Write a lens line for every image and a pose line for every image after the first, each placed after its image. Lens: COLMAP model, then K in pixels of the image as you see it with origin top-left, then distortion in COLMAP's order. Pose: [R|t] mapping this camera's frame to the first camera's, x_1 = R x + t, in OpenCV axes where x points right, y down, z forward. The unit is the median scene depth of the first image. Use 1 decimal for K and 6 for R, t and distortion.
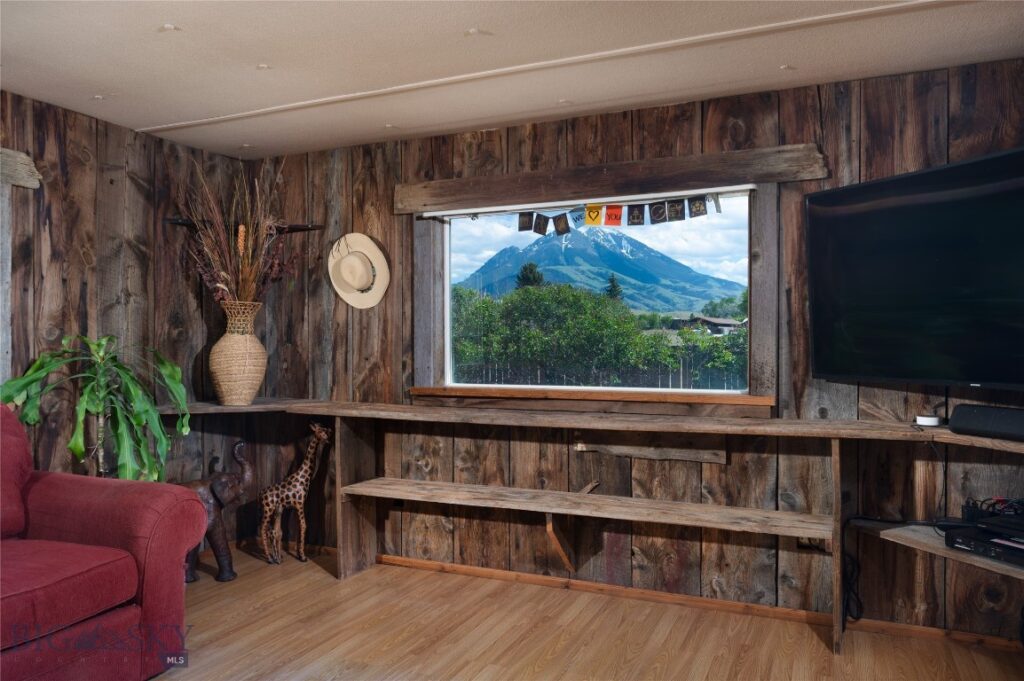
lens RADIAL K [[742.6, 0, 512.0], [0, 742.6, 340.5], [0, 0, 1]] dist [-0.003374, 0.001202]
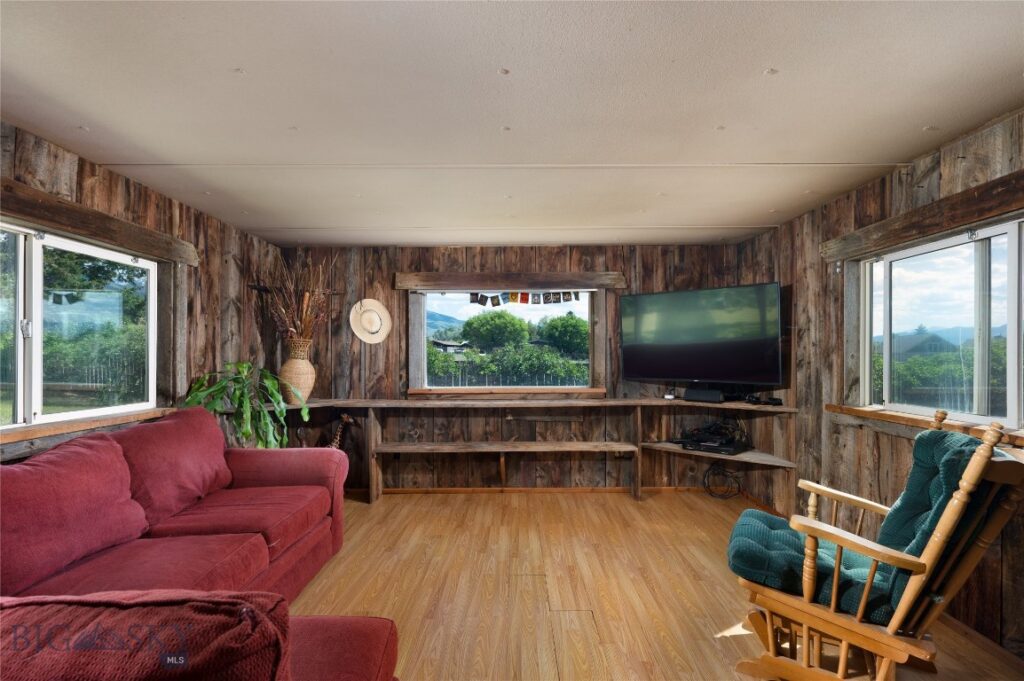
lens RADIAL K [[506.3, 0, 514.9], [0, 506.3, 351.3], [0, 0, 1]] dist [-0.002231, -0.000297]
pose [[0.915624, 0.001896, 0.402032, -0.413866], [0.001604, 0.999964, -0.008369, -0.017481], [-0.402033, 0.008308, 0.915588, -0.204411]]
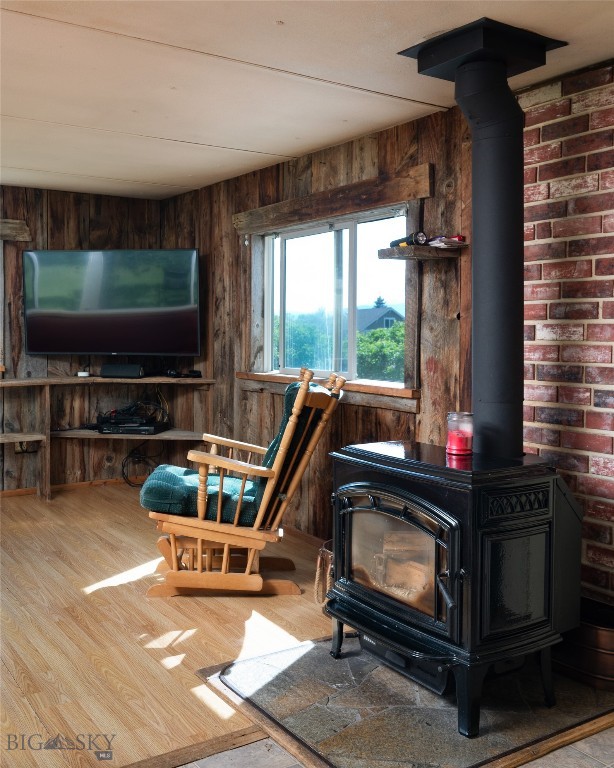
lens RADIAL K [[796.6, 0, 308.5], [0, 796.6, 342.1], [0, 0, 1]] dist [0.000679, -0.006021]
pose [[0.543693, -0.009280, 0.839233, -0.698580], [-0.001174, 0.999929, 0.011817, -0.002209], [-0.839283, -0.007410, 0.543644, -0.507310]]
